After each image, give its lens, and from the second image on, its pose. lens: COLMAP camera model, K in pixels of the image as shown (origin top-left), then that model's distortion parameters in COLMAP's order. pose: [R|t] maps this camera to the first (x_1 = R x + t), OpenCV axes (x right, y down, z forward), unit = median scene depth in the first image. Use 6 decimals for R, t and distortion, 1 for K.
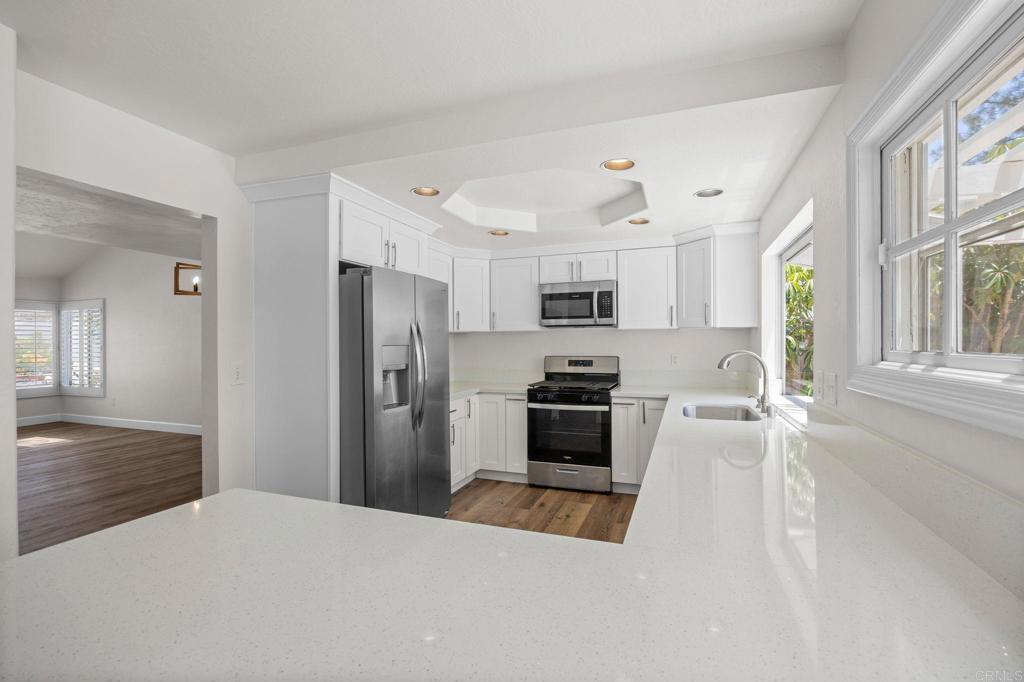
lens RADIAL K [[454.1, 0, 512.8], [0, 454.1, 341.8], [0, 0, 1]] dist [-0.008633, -0.001963]
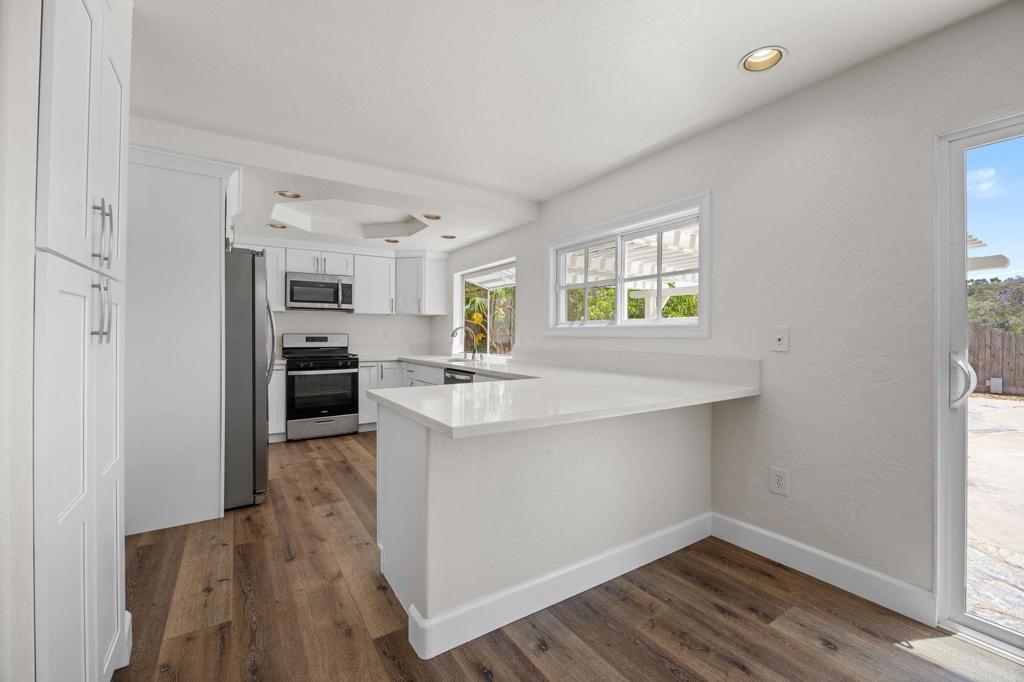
lens RADIAL K [[423.6, 0, 513.4], [0, 423.6, 334.0], [0, 0, 1]] dist [-0.008085, -0.000410]
pose [[0.598483, 0.006653, 0.801108, -0.512071], [-0.007377, 0.999969, -0.002793, 0.036209], [-0.801102, -0.004238, 0.598513, -0.134403]]
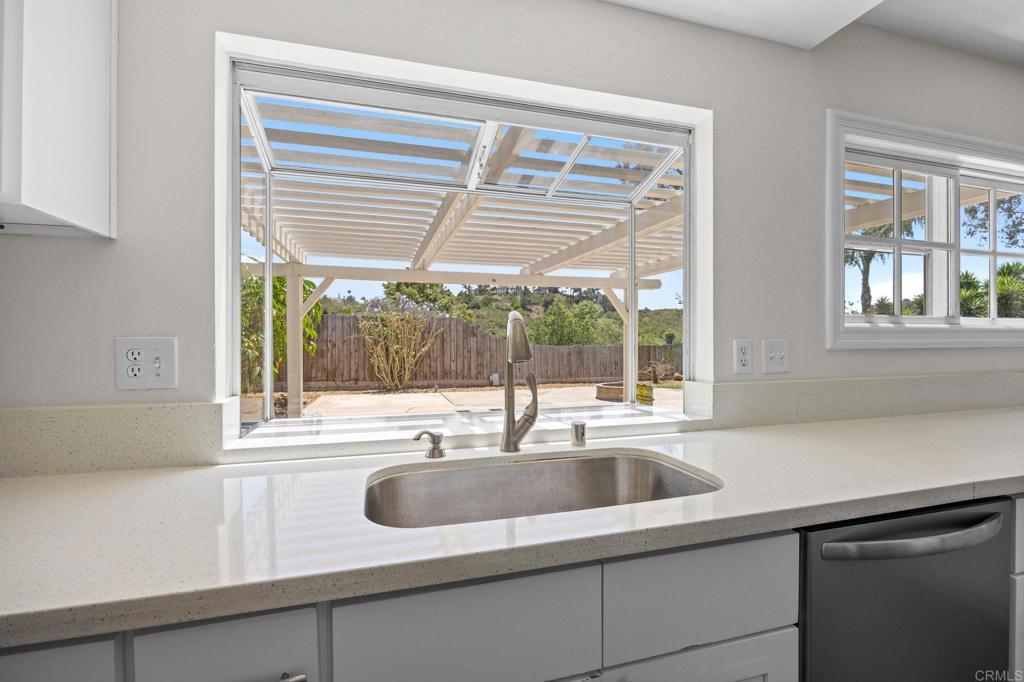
lens RADIAL K [[454.1, 0, 497.9], [0, 454.1, 344.2], [0, 0, 1]] dist [-0.008633, -0.001963]
pose [[-0.586840, 0.000014, 0.809703, 0.139730], [0.001805, 0.999998, 0.001292, 0.032790], [-0.809701, 0.002220, -0.586838, 0.866047]]
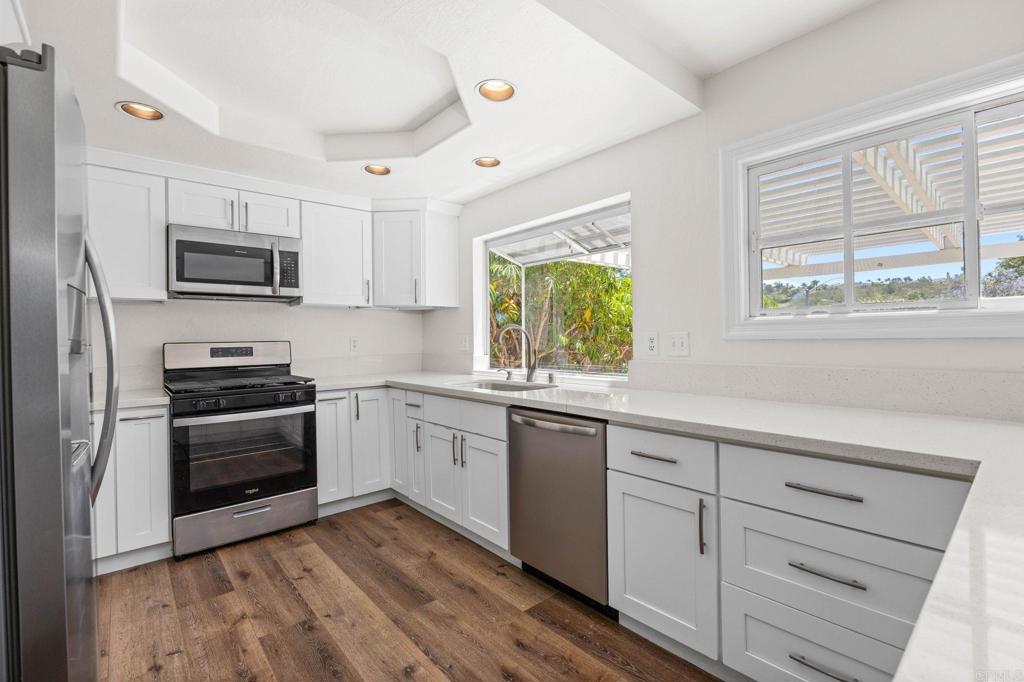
lens RADIAL K [[454.1, 0, 517.9], [0, 454.1, 335.4], [0, 0, 1]] dist [-0.008633, -0.001963]
pose [[0.478644, -0.000180, 0.878009, -0.273027], [0.010706, 0.999927, -0.005631, 0.034608], [-0.877944, 0.012095, 0.478611, 0.336349]]
